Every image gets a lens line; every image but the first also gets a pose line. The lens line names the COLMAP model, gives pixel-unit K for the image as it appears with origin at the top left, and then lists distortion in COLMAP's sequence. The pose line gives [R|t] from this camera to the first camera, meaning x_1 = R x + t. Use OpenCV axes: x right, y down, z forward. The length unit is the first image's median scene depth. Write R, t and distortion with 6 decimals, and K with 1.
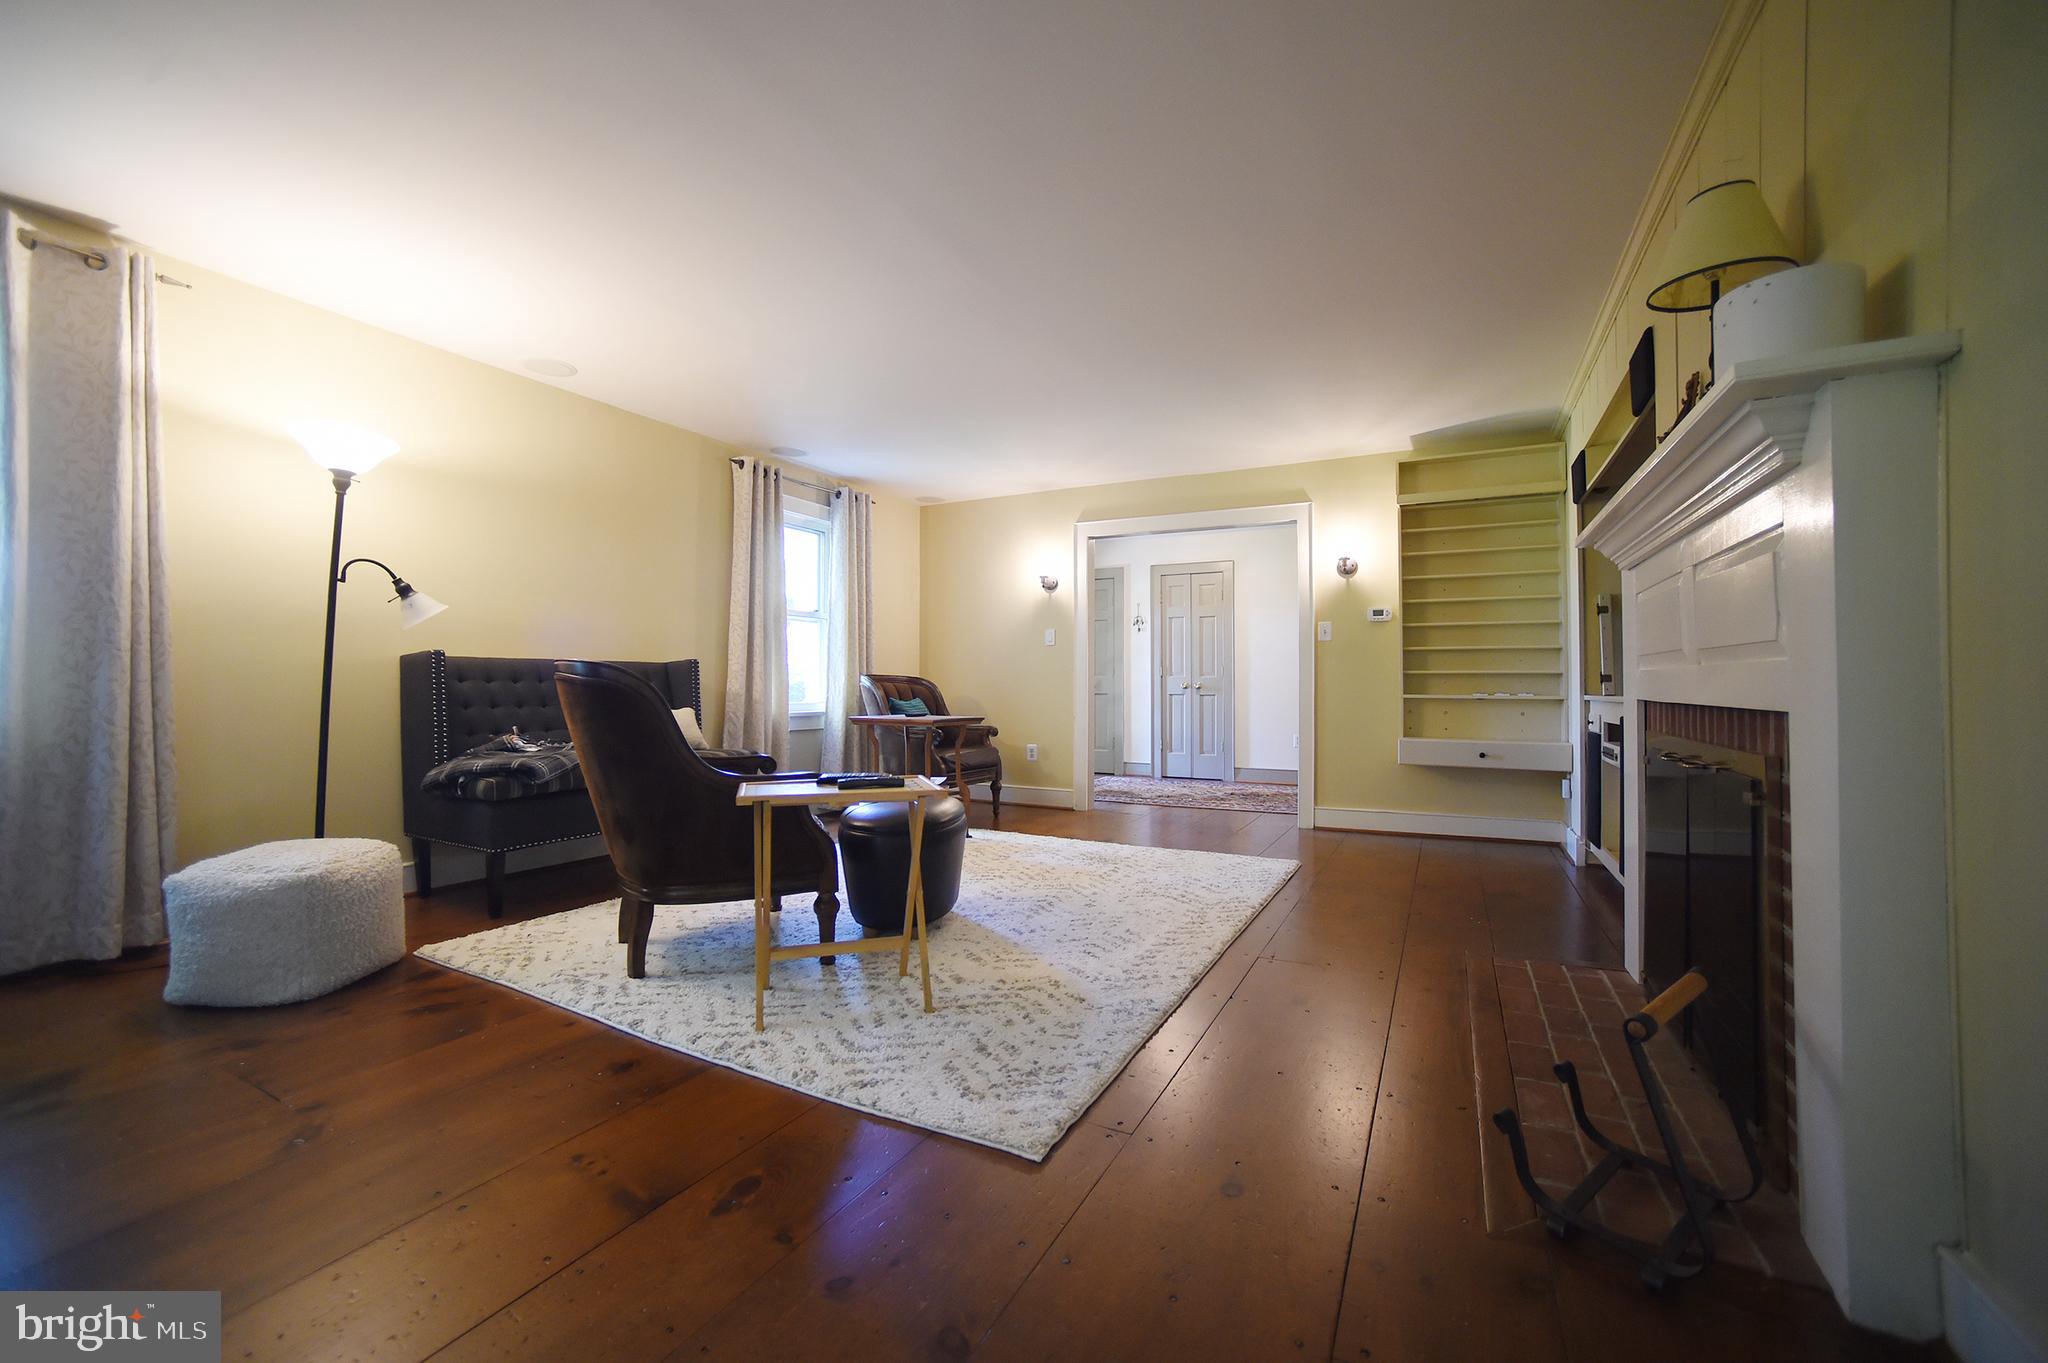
lens RADIAL K [[803.4, 0, 1024.0], [0, 803.4, 681.5], [0, 0, 1]] dist [-0.032369, 0.000419]
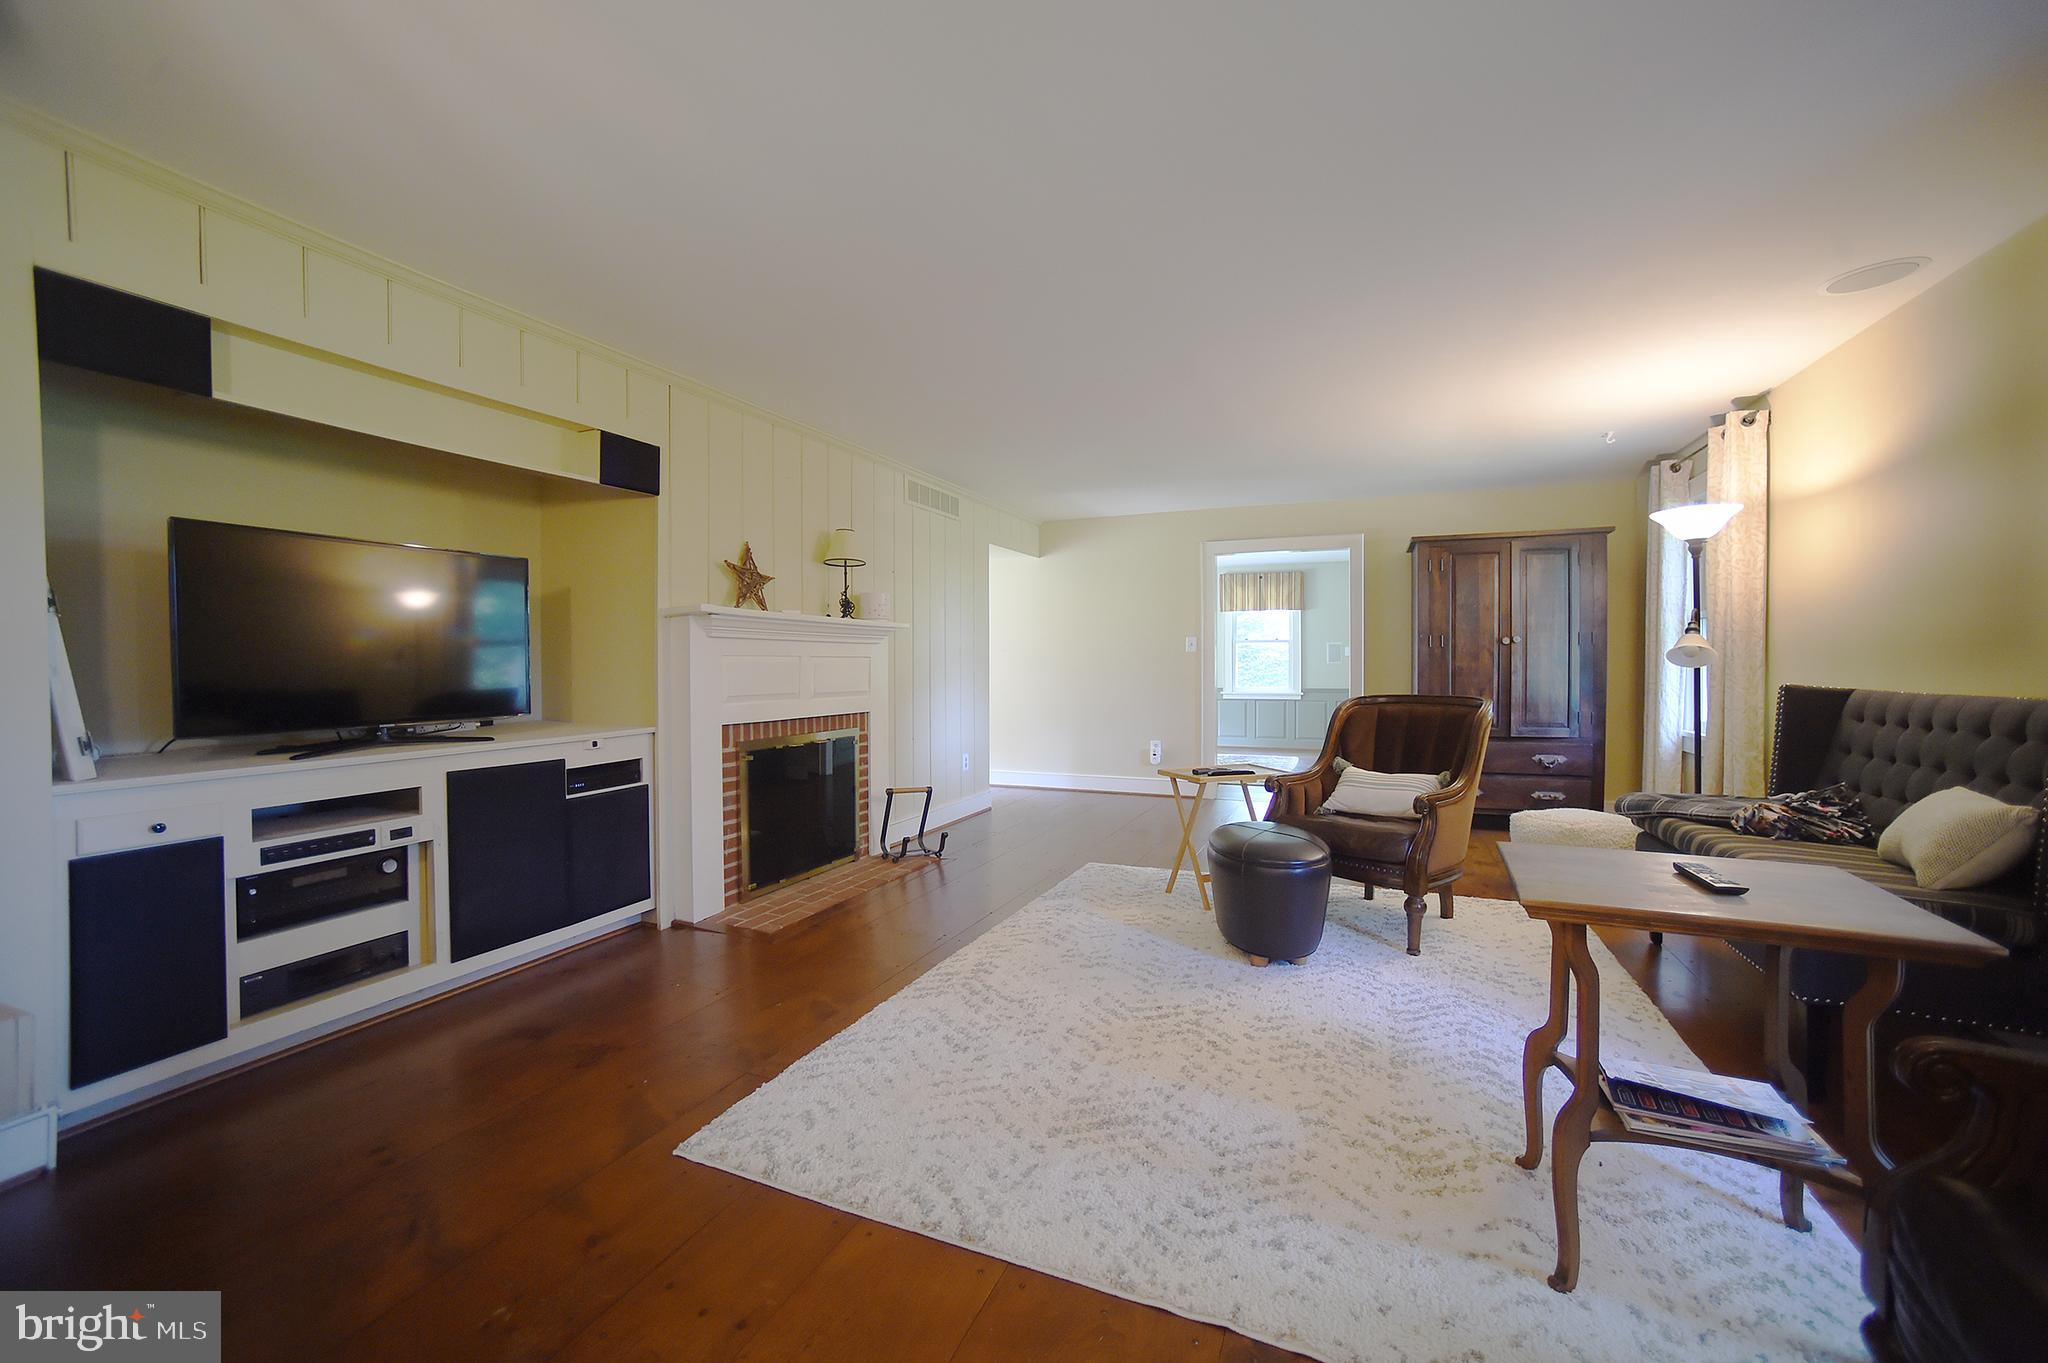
lens RADIAL K [[803.4, 0, 1024.0], [0, 803.4, 681.5], [0, 0, 1]] dist [-0.032369, 0.000419]
pose [[-0.996516, 0.002575, -0.083362, 0.248751], [0.001179, 0.999858, 0.016795, -0.064490], [0.083394, 0.016638, -0.996378, 1.958092]]
